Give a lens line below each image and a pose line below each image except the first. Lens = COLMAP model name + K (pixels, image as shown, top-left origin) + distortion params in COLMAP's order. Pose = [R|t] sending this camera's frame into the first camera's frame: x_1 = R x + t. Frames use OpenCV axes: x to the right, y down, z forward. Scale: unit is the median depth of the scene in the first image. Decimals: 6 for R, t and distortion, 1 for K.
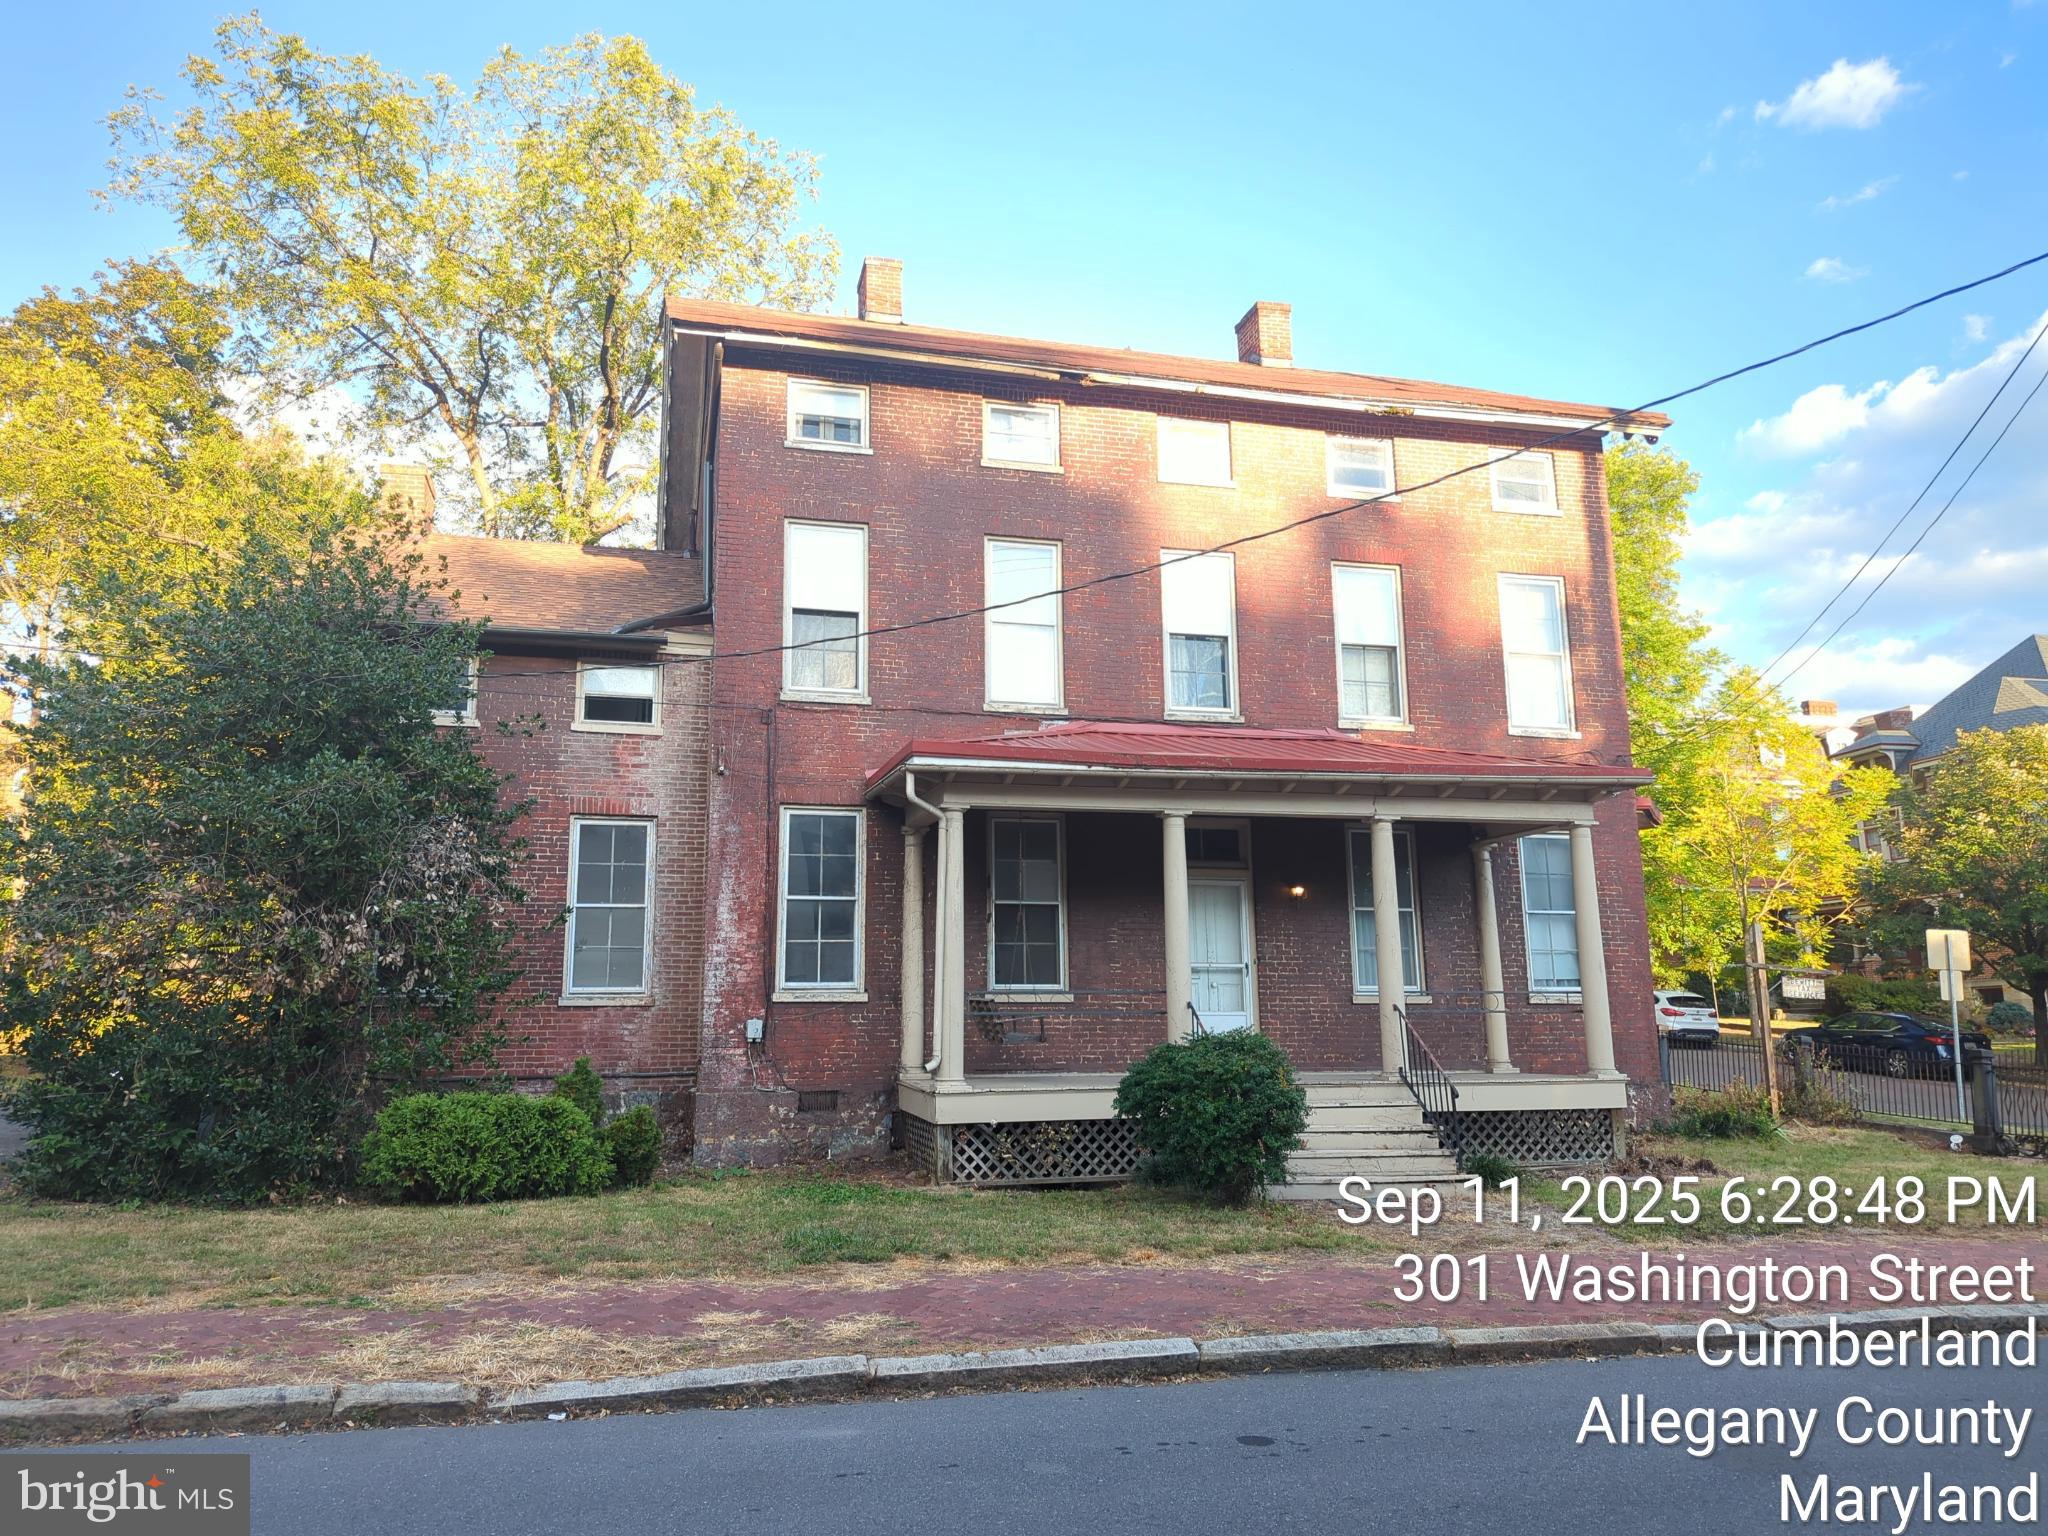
lens RADIAL K [[1446.8, 0, 1010.5], [0, 1446.8, 761.7], [0, 0, 1]] dist [0.044837, -0.039503]
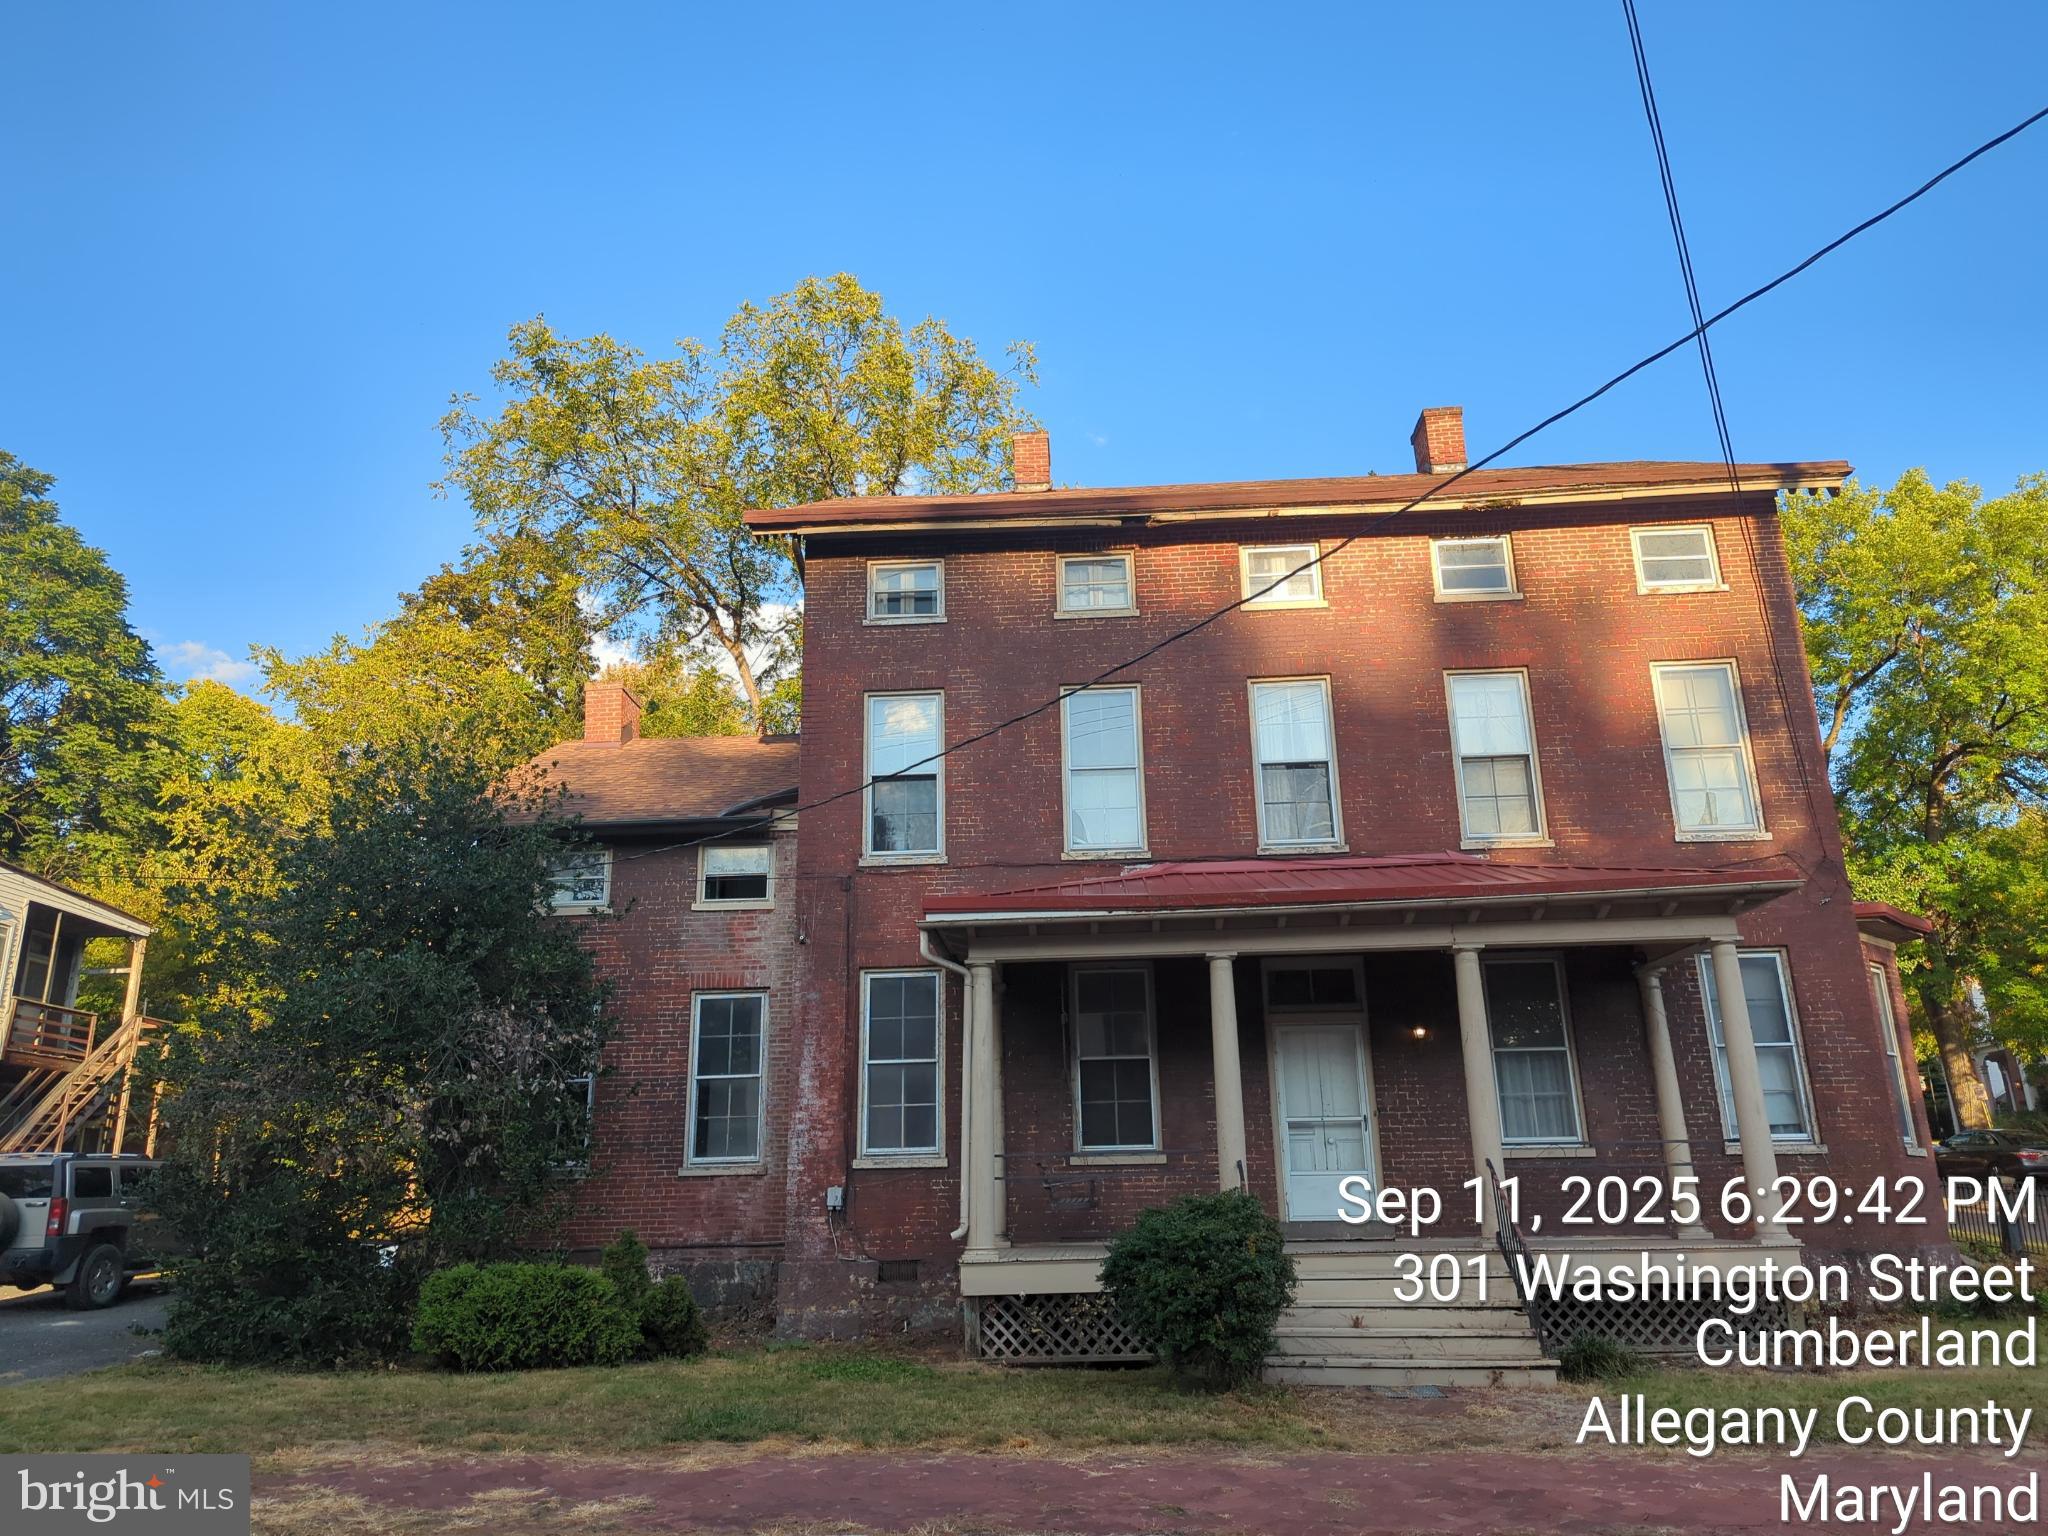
lens RADIAL K [[1446.8, 0, 1010.5], [0, 1446.8, 761.7], [0, 0, 1]] dist [0.044837, -0.039503]
pose [[0.954806, -0.098055, -0.280590, 0.234645], [0.067467, 0.990874, -0.116693, 0.010473], [0.289471, 0.092489, 0.952708, 0.044261]]
